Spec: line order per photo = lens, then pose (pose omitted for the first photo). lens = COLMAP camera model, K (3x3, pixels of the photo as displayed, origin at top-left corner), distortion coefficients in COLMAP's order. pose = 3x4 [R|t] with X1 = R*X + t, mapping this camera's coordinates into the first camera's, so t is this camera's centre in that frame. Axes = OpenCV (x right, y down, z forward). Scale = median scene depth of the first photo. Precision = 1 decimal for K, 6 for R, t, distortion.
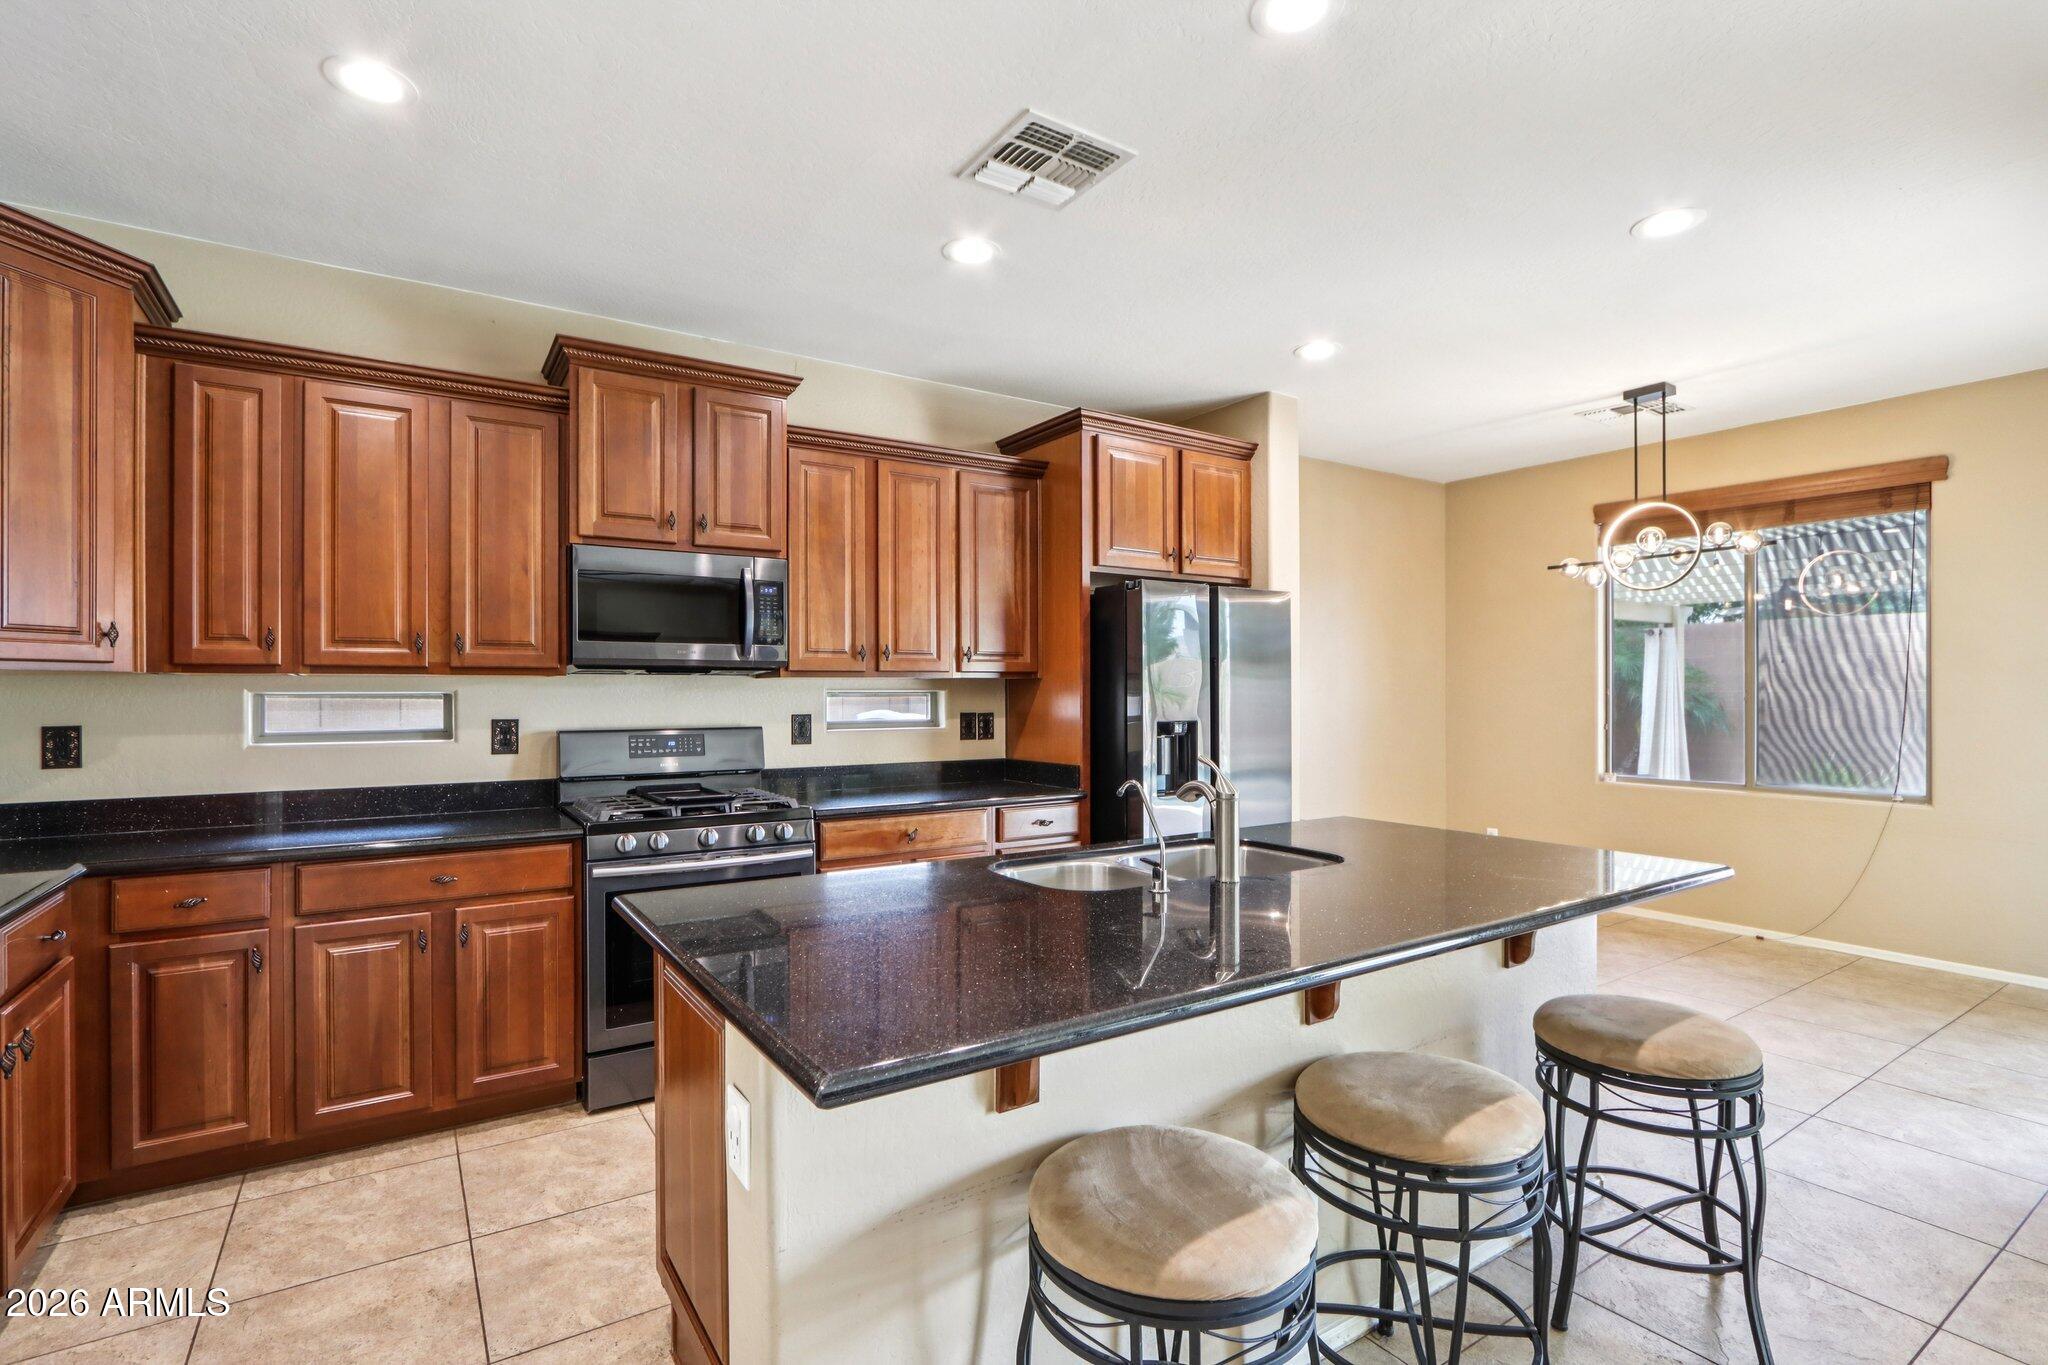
lens RADIAL K [[971.5, 0, 1006.4], [0, 971.5, 681.2], [0, 0, 1]] dist [-0.015284, 0.001158]
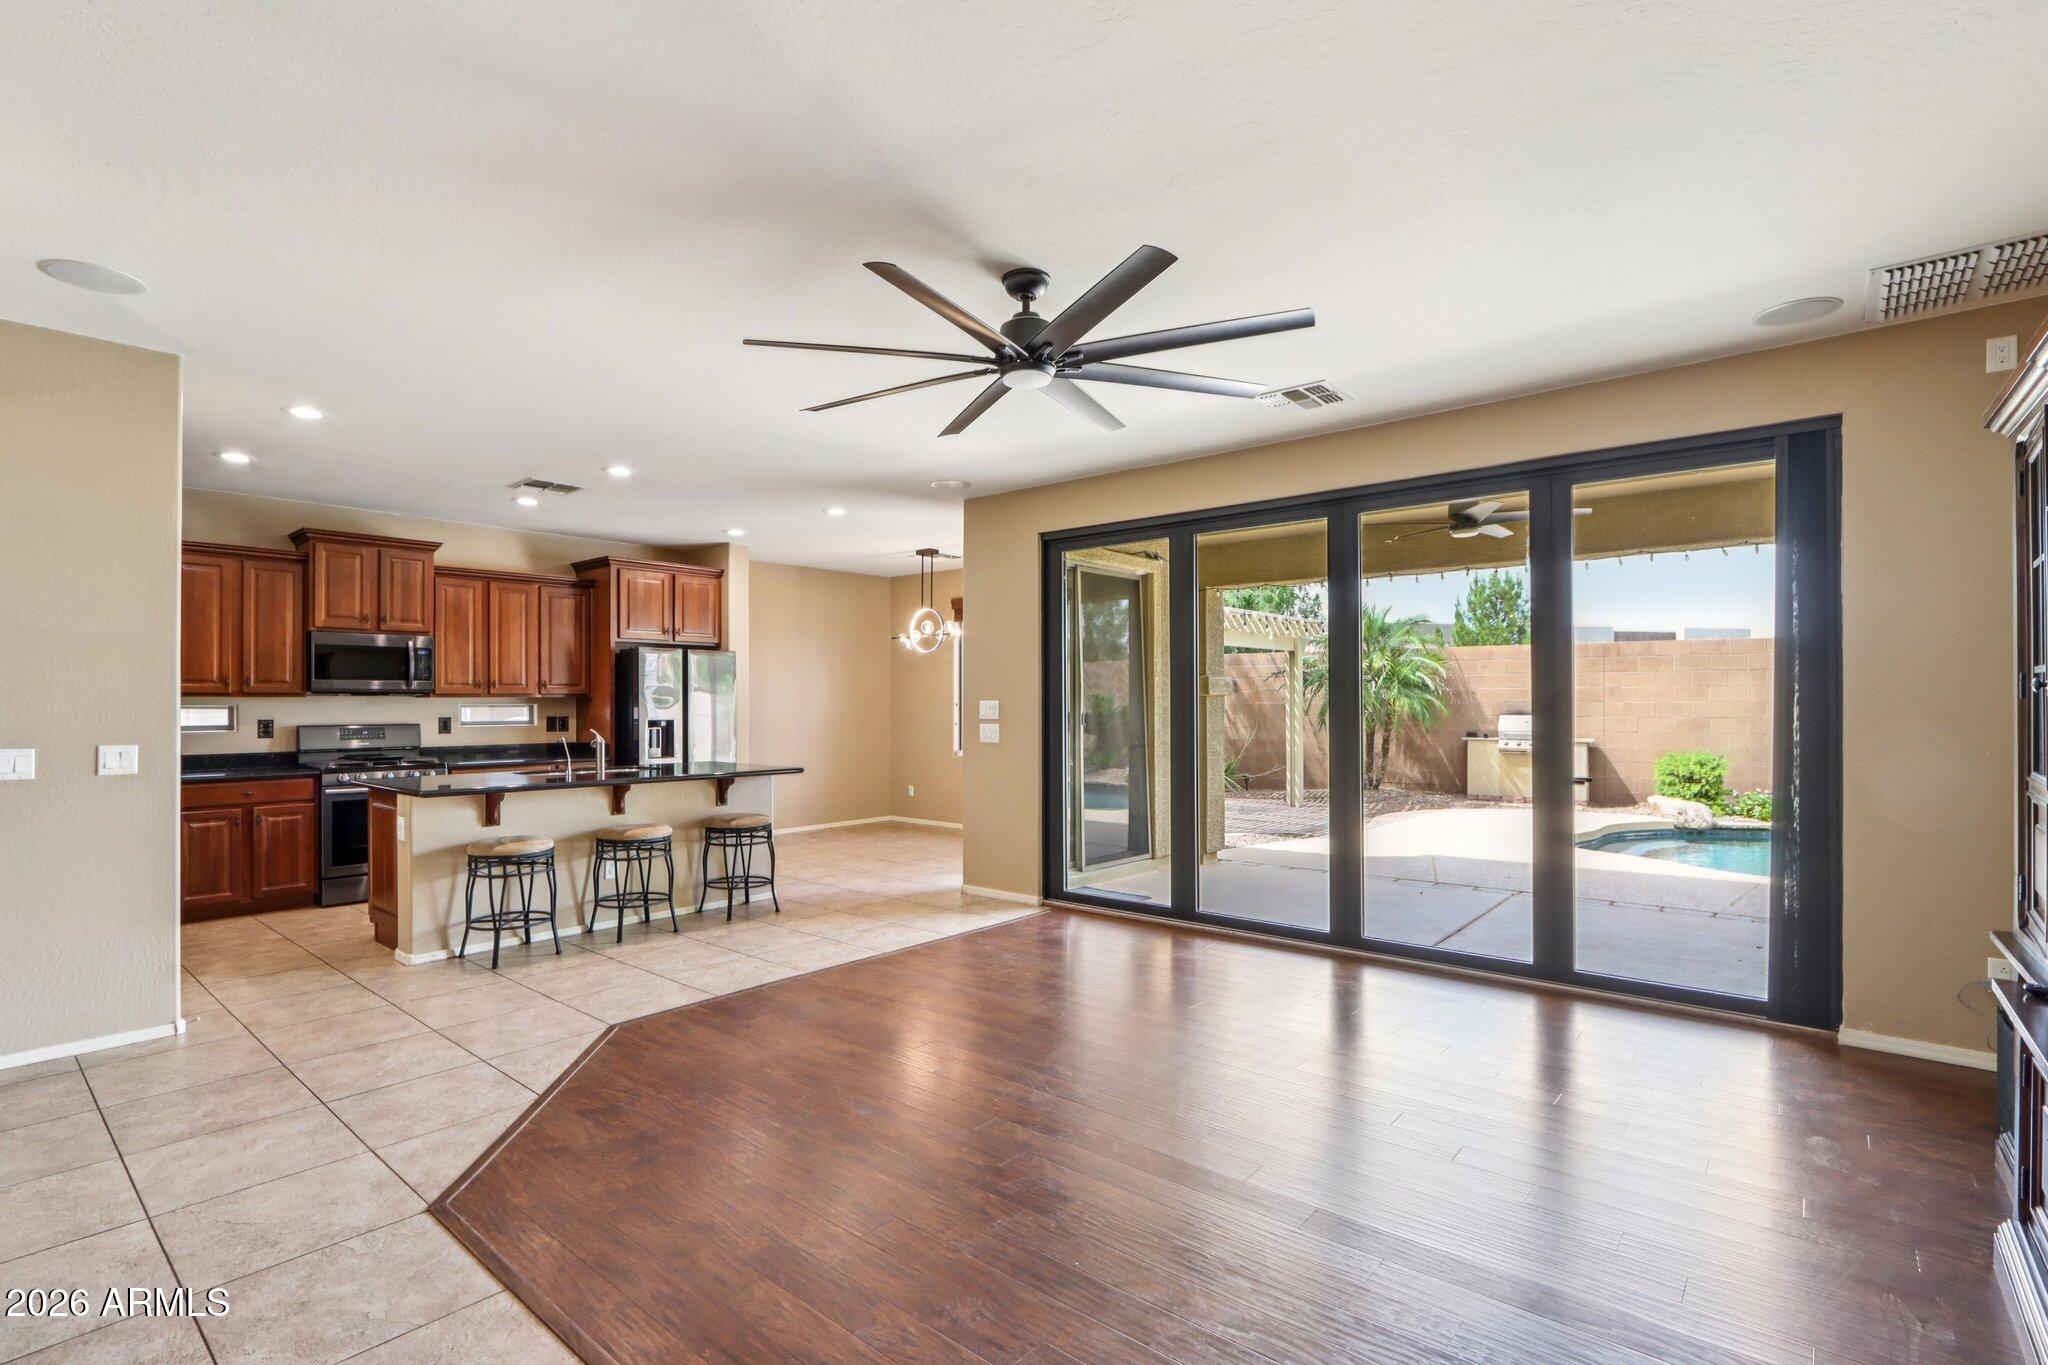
lens RADIAL K [[955.2, 0, 993.9], [0, 955.2, 693.5], [0, 0, 1]] dist [-0.012330, 0.000270]
pose [[0.964234, 0.002556, 0.265042, 0.332075], [-0.002987, 0.999995, 0.001223, -0.017229], [-0.265037, -0.001971, 0.964236, -1.070862]]
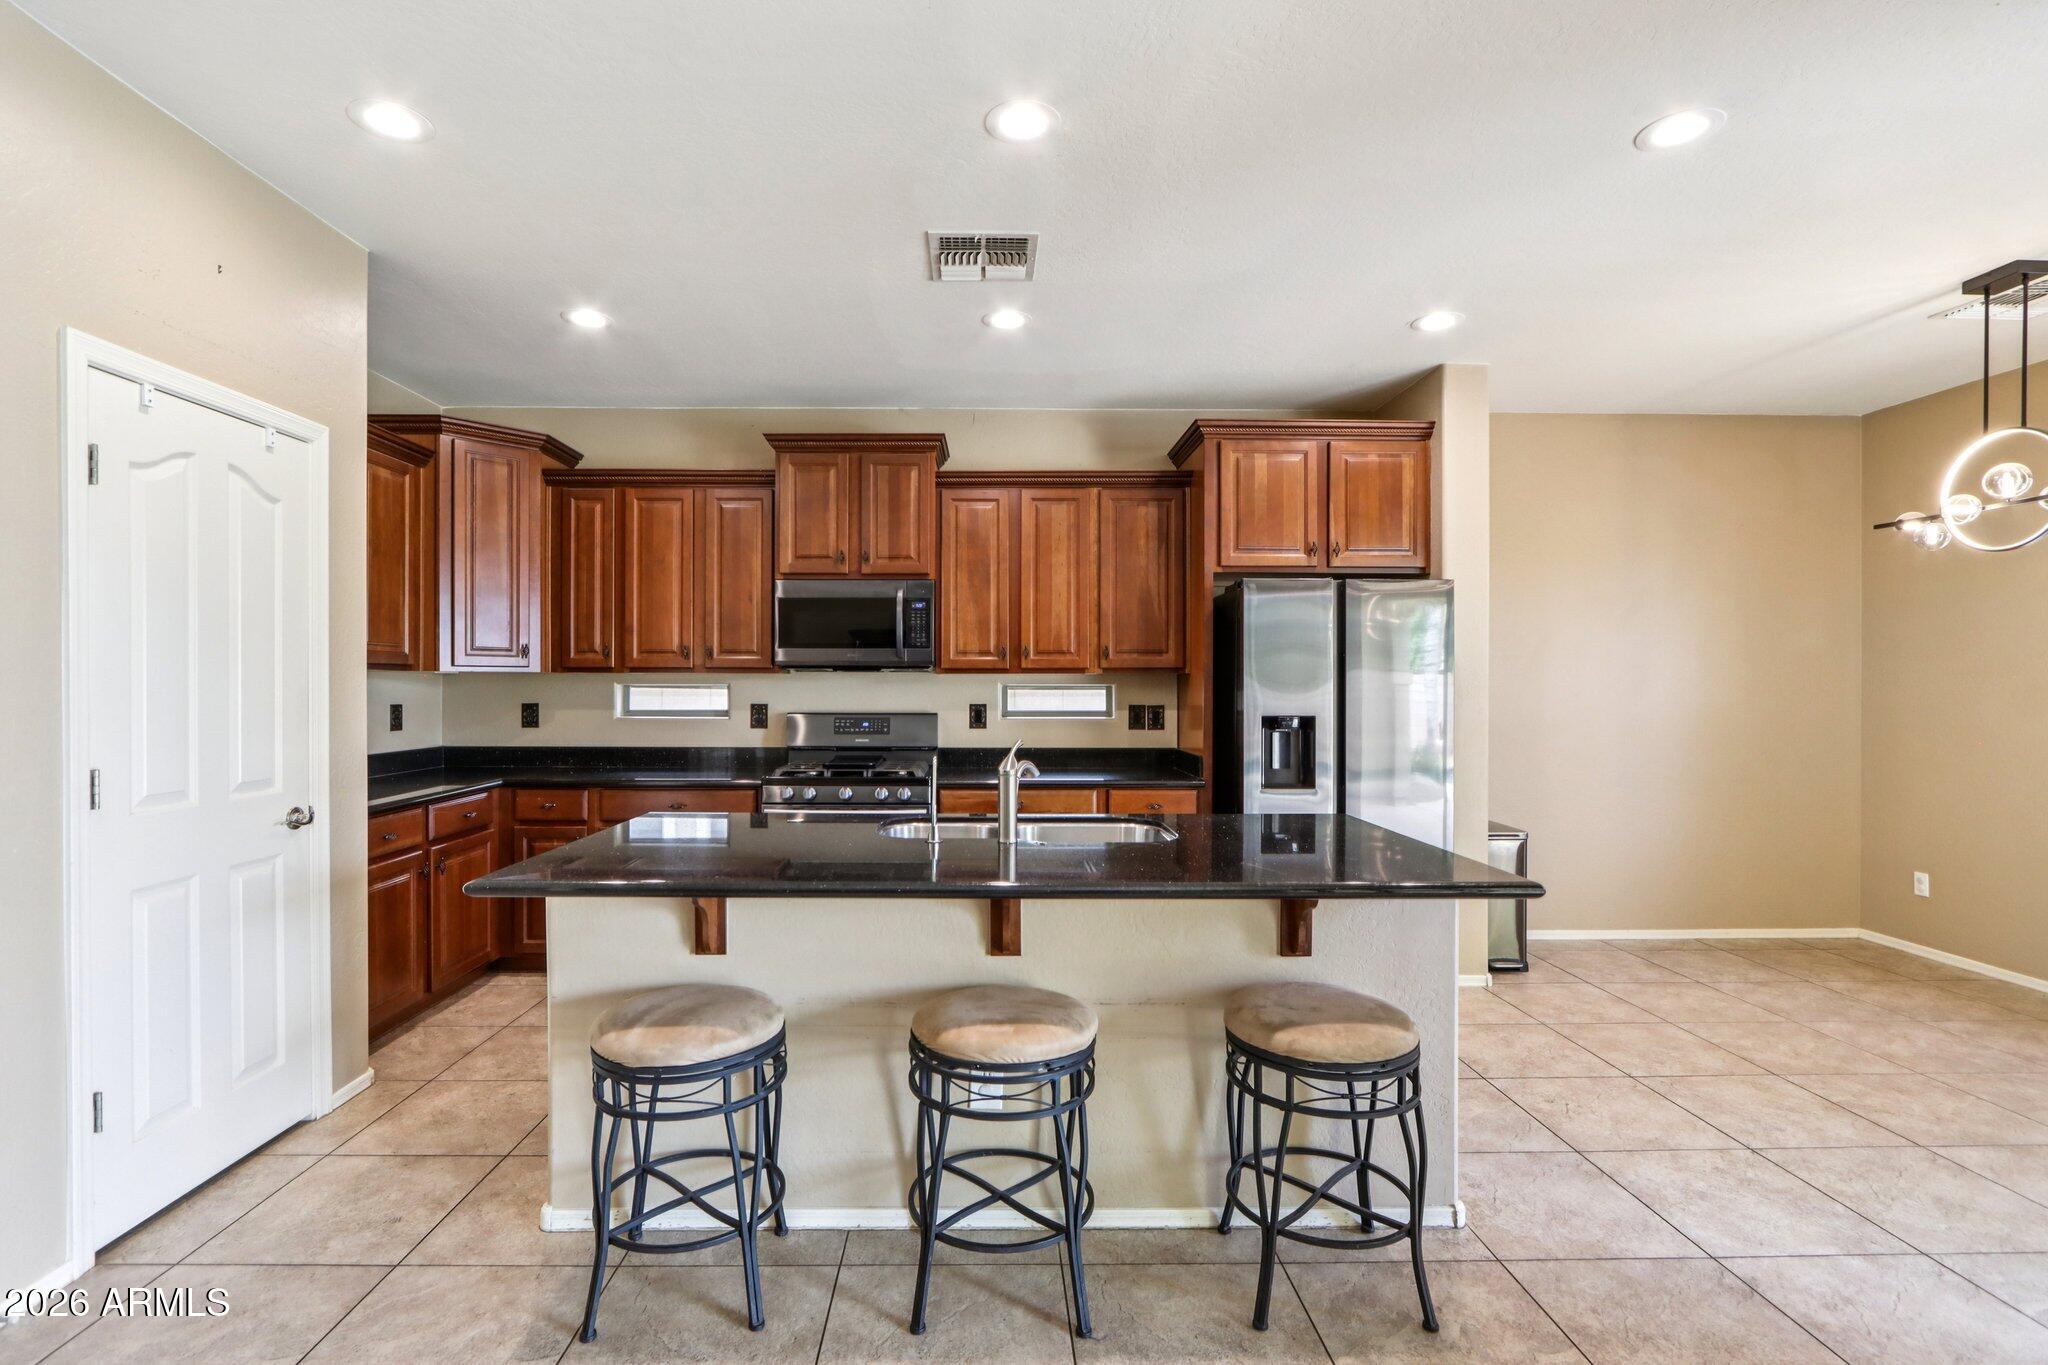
lens RADIAL K [[949.5, 0, 991.5], [0, 949.5, 687.3], [0, 0, 1]] dist [-0.017043, 0.002095]
pose [[0.839685, 0.006861, -0.543031, 0.482048], [0.001609, 0.999884, 0.015120, -0.005215], [0.543072, -0.013570, 0.839577, 0.006976]]
